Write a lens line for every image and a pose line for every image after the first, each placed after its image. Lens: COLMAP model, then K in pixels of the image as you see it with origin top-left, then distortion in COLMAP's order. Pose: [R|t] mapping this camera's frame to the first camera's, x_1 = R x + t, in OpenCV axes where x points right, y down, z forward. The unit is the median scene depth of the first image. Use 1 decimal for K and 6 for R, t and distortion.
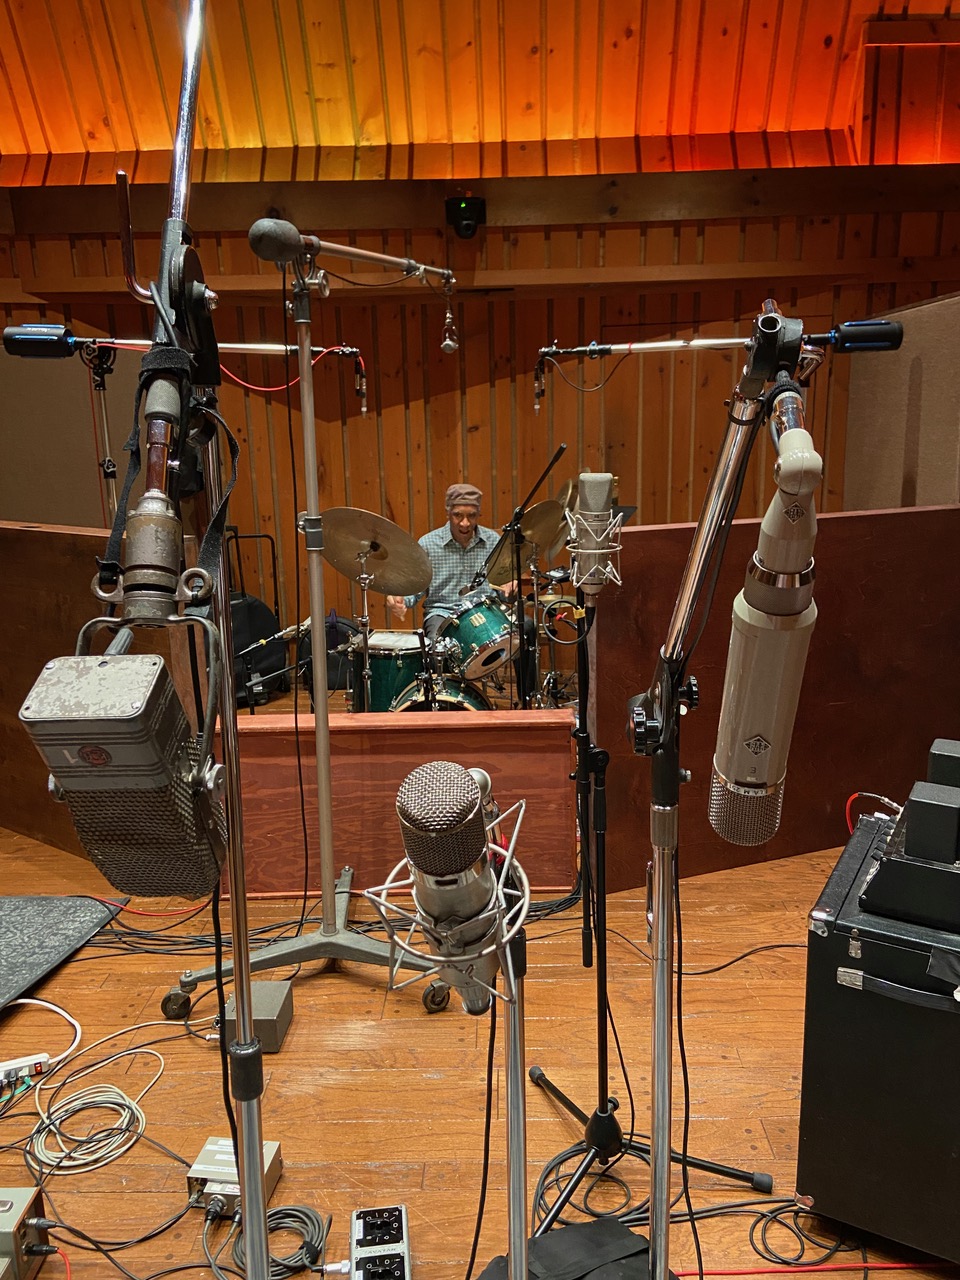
lens RADIAL K [[978.1, 0, 483.0], [0, 978.1, 641.1], [0, 0, 1]] dist [-0.000137, 0.000372]
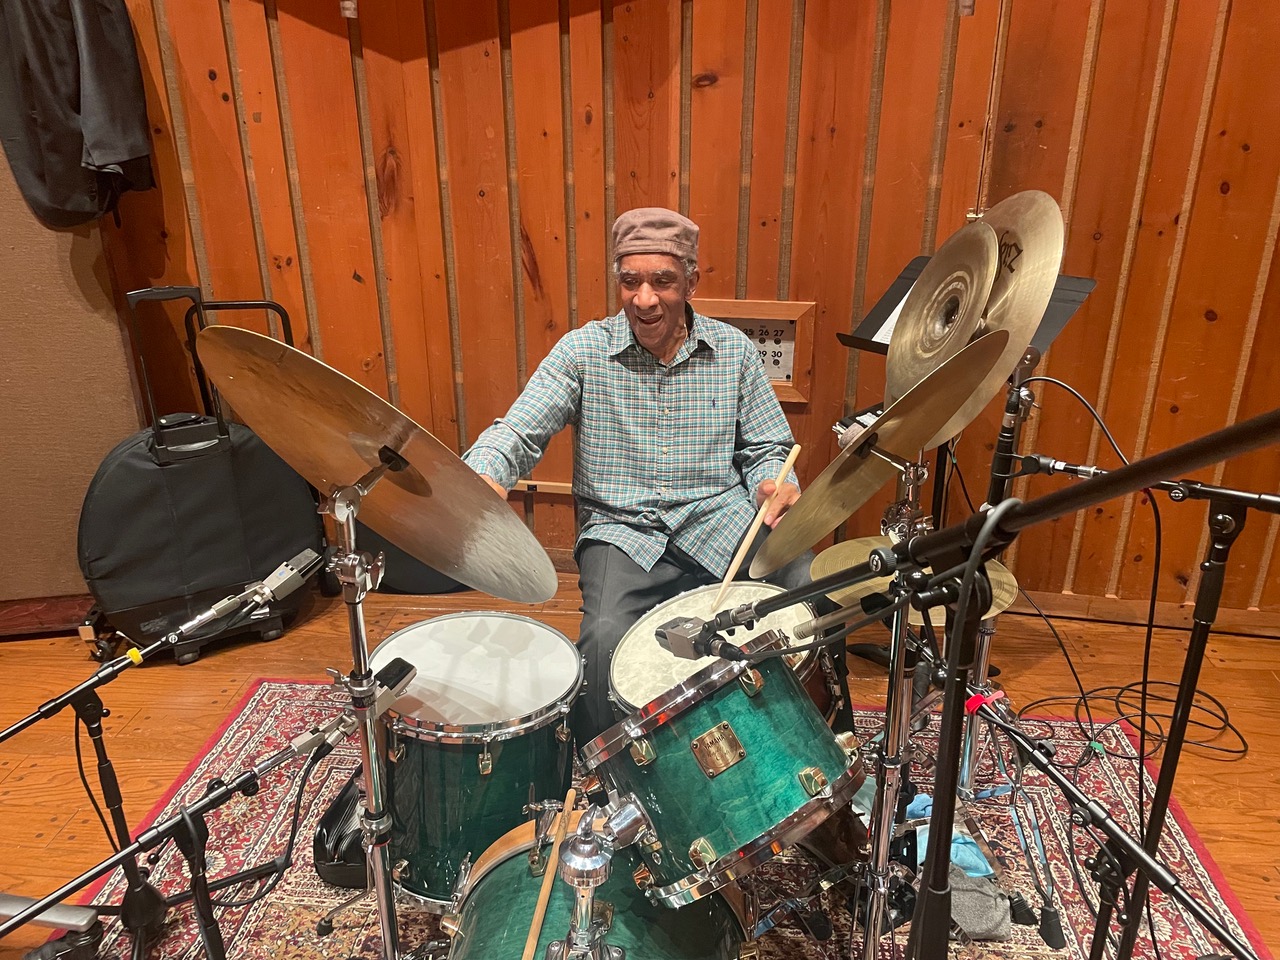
lens RADIAL K [[968.3, 0, 635.2], [0, 968.3, 478.0], [0, 0, 1]] dist [0.004522, -0.002785]
pose [[0.998066, 0.037510, -0.049568, -0.013241], [-0.028992, 0.986271, 0.162572, -0.104679], [0.054985, -0.160821, 0.985451, 0.514183]]
